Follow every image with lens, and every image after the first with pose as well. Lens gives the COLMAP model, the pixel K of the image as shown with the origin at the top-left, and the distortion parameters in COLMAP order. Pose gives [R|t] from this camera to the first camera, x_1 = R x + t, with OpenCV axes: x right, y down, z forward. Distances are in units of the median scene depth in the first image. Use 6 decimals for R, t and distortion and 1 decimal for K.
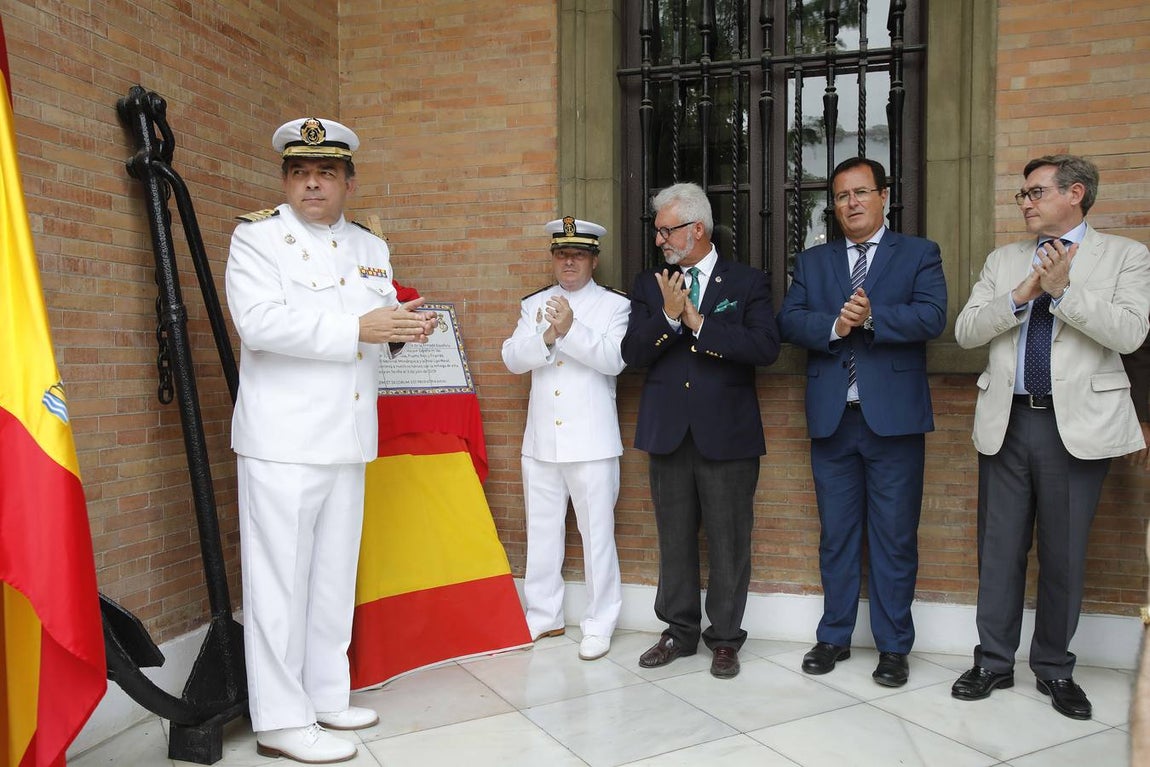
lens RADIAL K [[952.4, 0, 563.3], [0, 952.4, 378.6], [0, 0, 1]] dist [-0.018102, 0.071398]
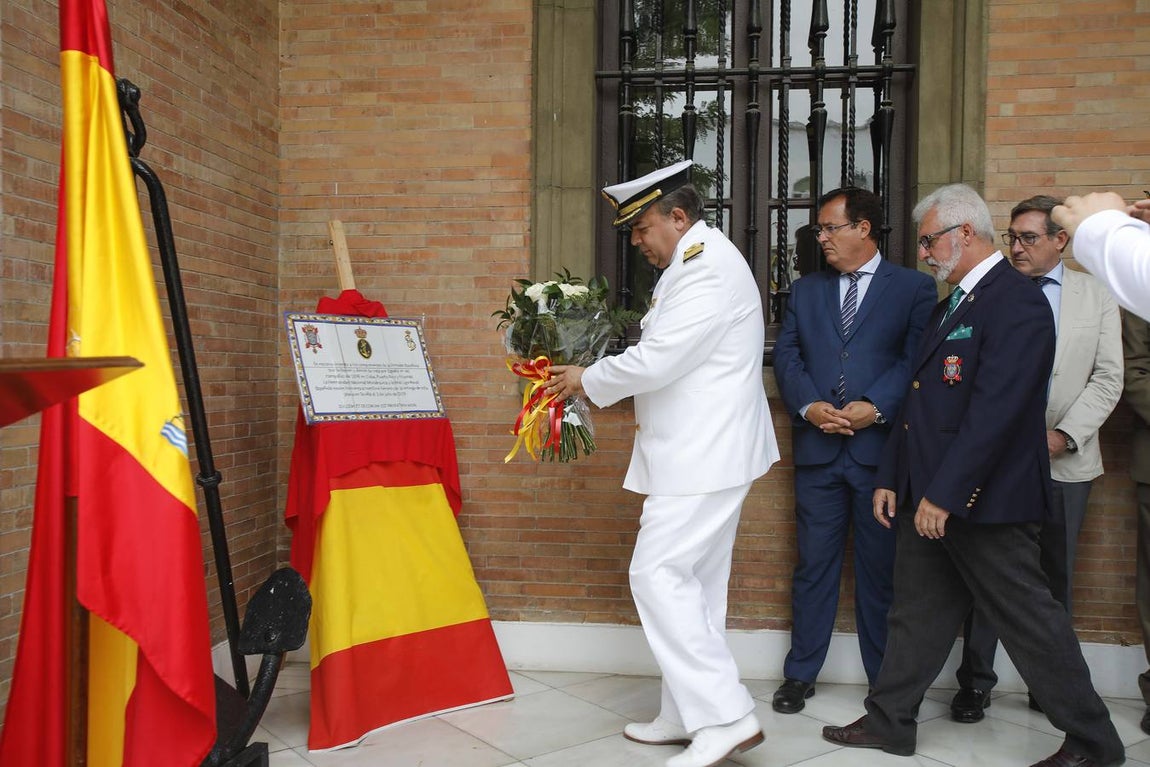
lens RADIAL K [[1086.5, 0, 576.7], [0, 1086.5, 376.9], [0, 0, 1]] dist [0.023523, 0.000000]
pose [[0.988534, 0.010983, 0.150601, -0.121379], [-0.008463, 0.999813, -0.017366, -0.006261], [-0.150764, 0.015892, 0.988442, -0.049074]]
